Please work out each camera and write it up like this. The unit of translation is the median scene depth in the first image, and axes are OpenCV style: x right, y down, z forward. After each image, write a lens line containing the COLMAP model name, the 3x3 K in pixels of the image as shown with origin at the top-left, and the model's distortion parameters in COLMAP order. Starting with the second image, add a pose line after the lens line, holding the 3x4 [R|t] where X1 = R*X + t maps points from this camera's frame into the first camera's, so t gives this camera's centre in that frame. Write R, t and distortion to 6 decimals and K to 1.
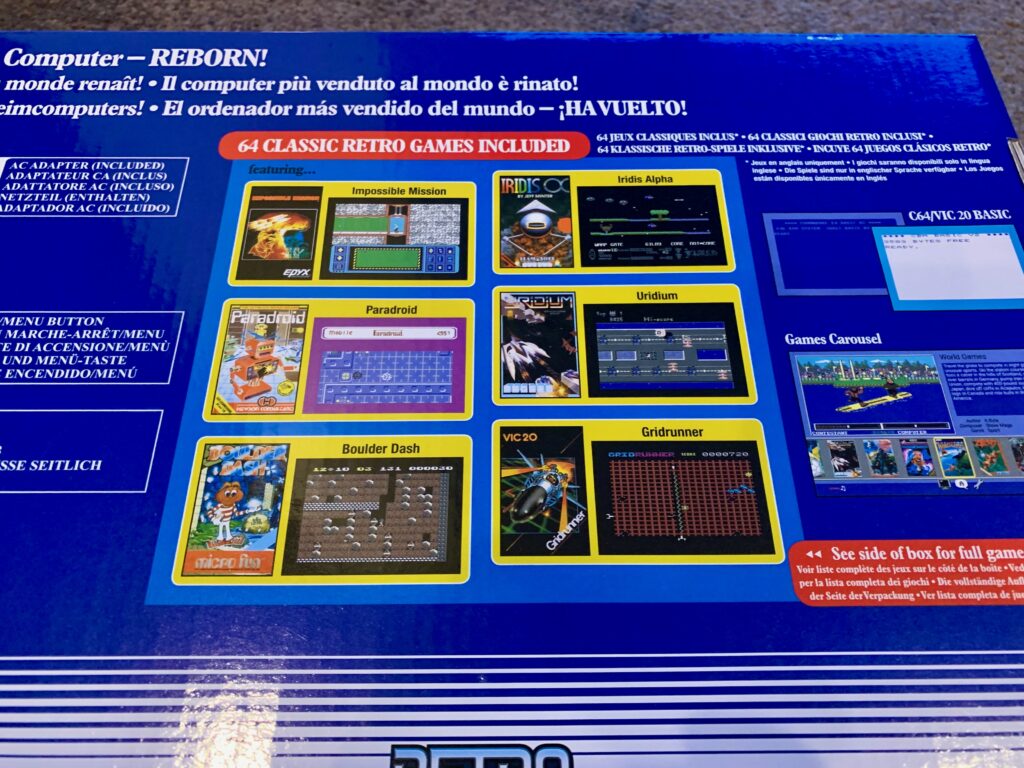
lens RADIAL K [[766.6, 0, 513.5], [0, 766.6, 391.7], [0, 0, 1]] dist [0.007793, -0.017011]
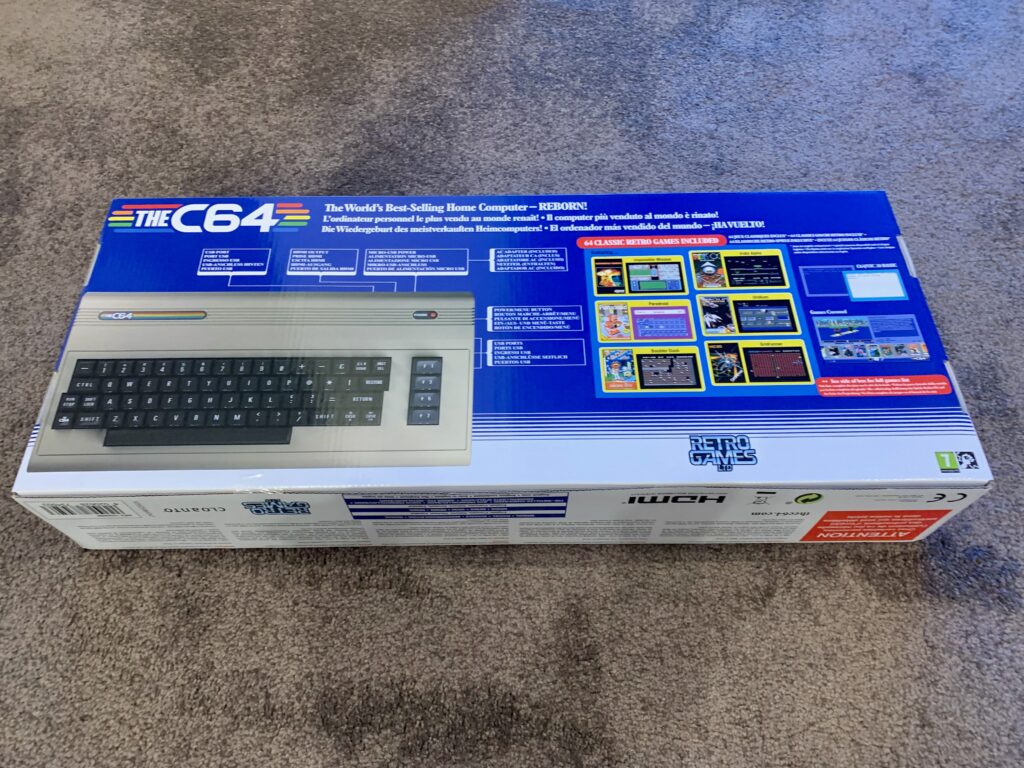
lens RADIAL K [[766.6, 0, 502.7], [0, 766.6, 387.3], [0, 0, 1]] dist [0.007793, -0.017011]
pose [[0.999806, -0.009756, -0.017084, -0.649954], [0.008229, 0.996151, -0.087268, 0.402756], [0.017869, 0.087110, 0.996038, -1.599891]]
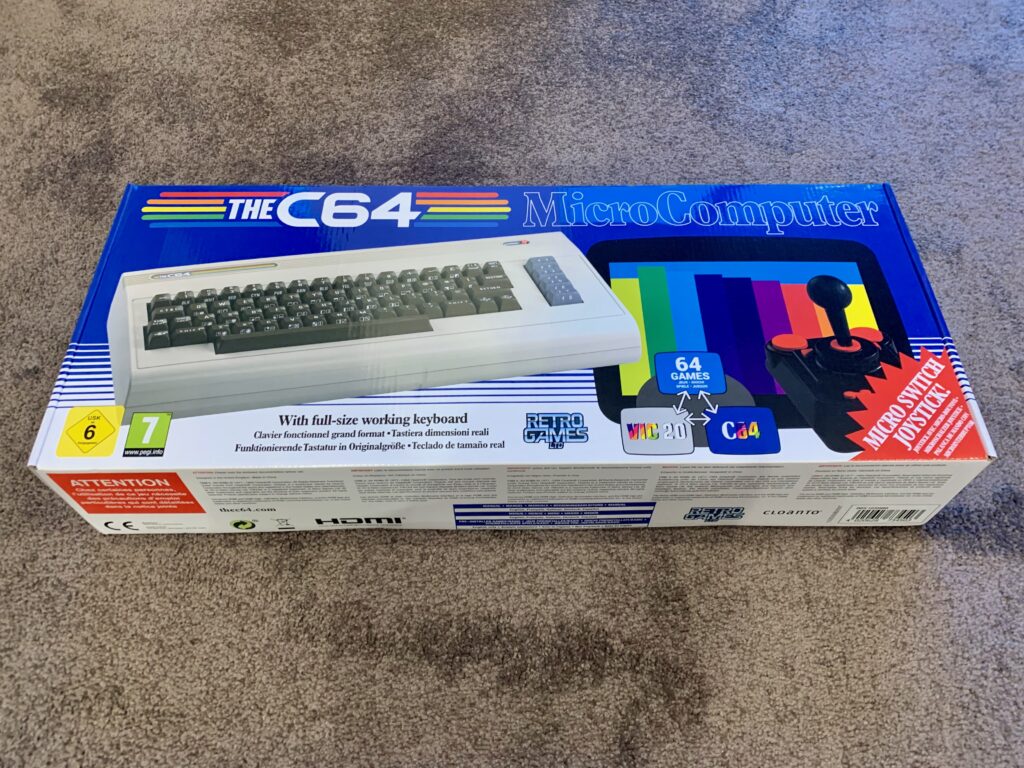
lens RADIAL K [[766.6, 0, 510.3], [0, 766.6, 386.4], [0, 0, 1]] dist [0.007793, -0.017011]
pose [[0.999706, 0.017504, -0.016766, -0.954650], [-0.019077, 0.994925, -0.098794, 0.615396], [0.014951, 0.099085, 0.994967, -1.694058]]
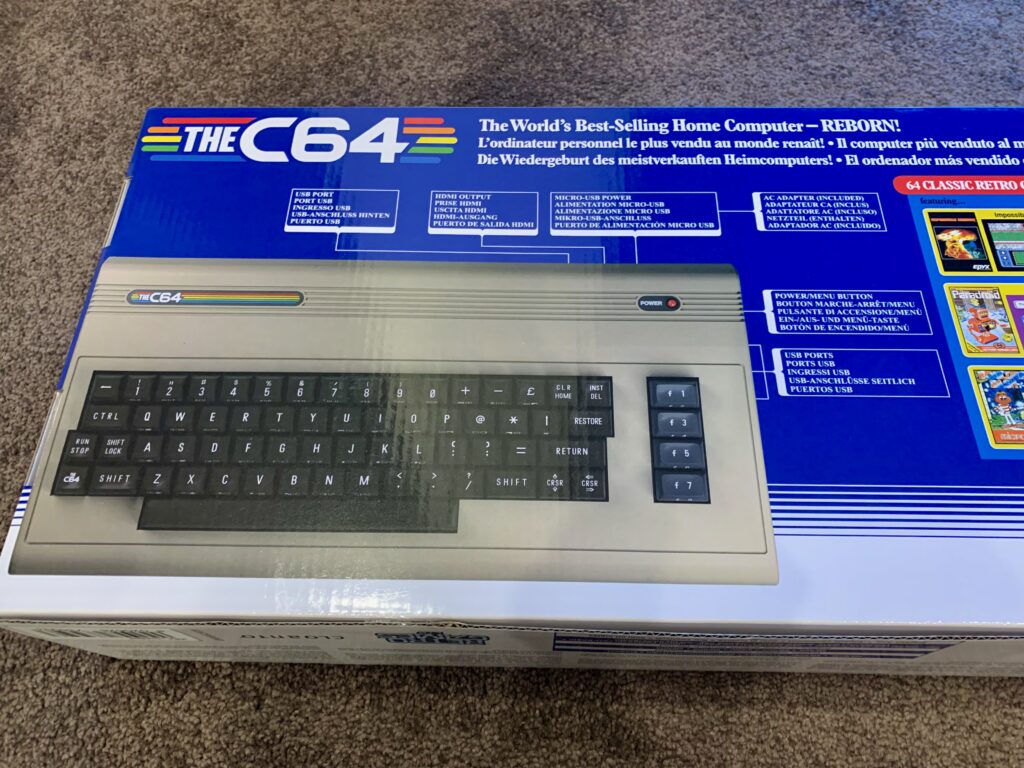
lens RADIAL K [[766.6, 0, 512.1], [0, 766.6, 383.7], [0, 0, 1]] dist [0.007793, -0.017011]
pose [[0.998963, 0.010312, -0.044353, -1.188665], [-0.011414, 0.999631, -0.024666, 0.135062], [0.044083, 0.025146, 0.998711, -0.611848]]
